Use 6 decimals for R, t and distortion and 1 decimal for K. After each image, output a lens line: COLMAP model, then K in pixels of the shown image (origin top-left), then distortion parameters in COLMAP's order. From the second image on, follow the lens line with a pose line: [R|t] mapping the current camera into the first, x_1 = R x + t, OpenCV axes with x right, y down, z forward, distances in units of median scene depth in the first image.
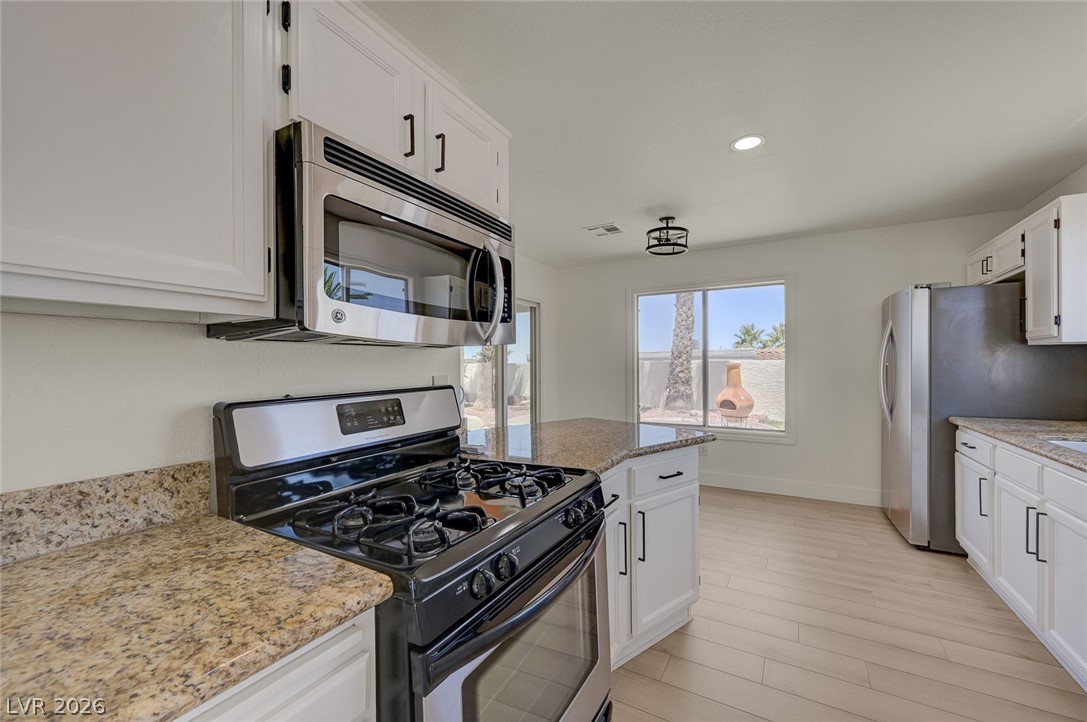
lens RADIAL K [[431.1, 0, 547.8], [0, 431.1, 364.6], [0, 0, 1]] dist [-0.000028, -0.000007]
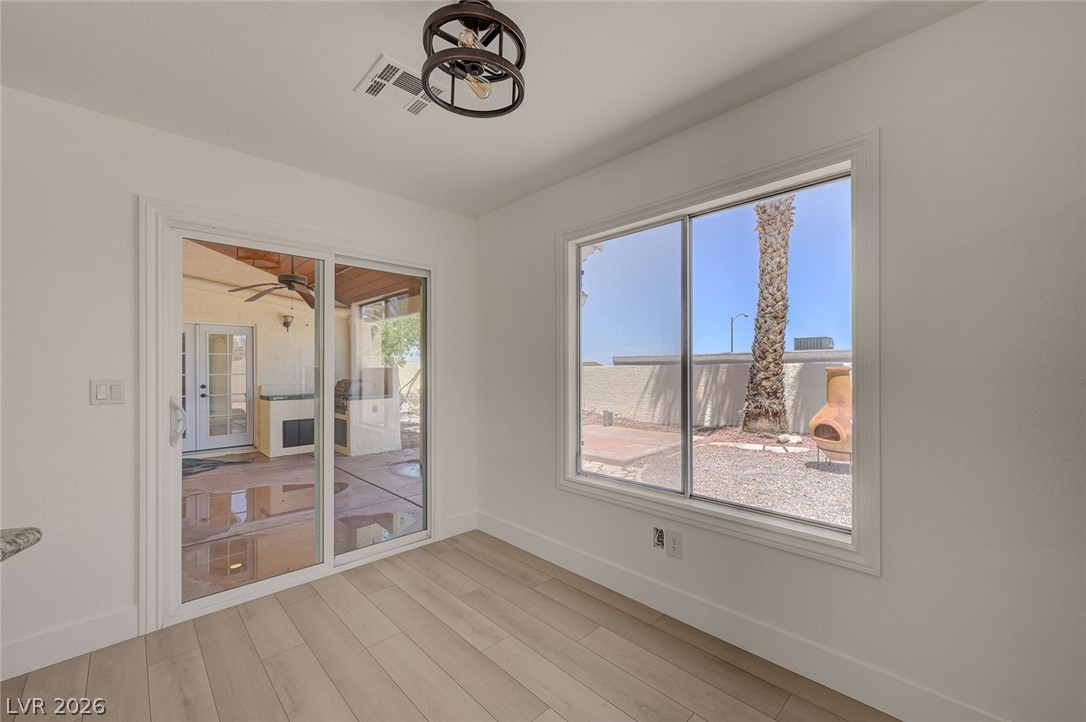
lens RADIAL K [[430.7, 0, 547.3], [0, 430.7, 364.6], [0, 0, 1]] dist [-0.000028, -0.000007]
pose [[0.960762, 0.002297, -0.277366, 0.559800], [-0.004261, 0.999970, -0.006477, -0.001789], [0.277343, 0.007405, 0.960743, 0.771223]]
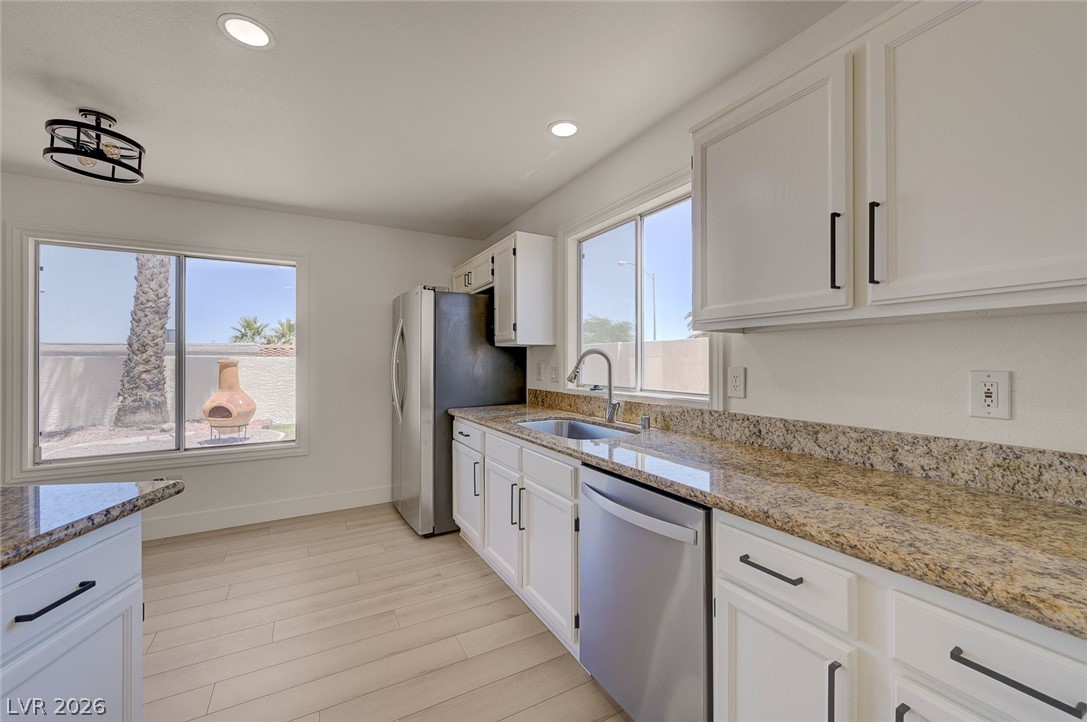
lens RADIAL K [[429.8, 0, 548.2], [0, 429.8, 358.8], [0, 0, 1]] dist [-0.000166, 0.000110]
pose [[0.504156, 0.007002, 0.863584, 0.100222], [-0.000562, 0.999970, -0.007780, 0.000830], [-0.863613, 0.003437, 0.504144, 0.206663]]
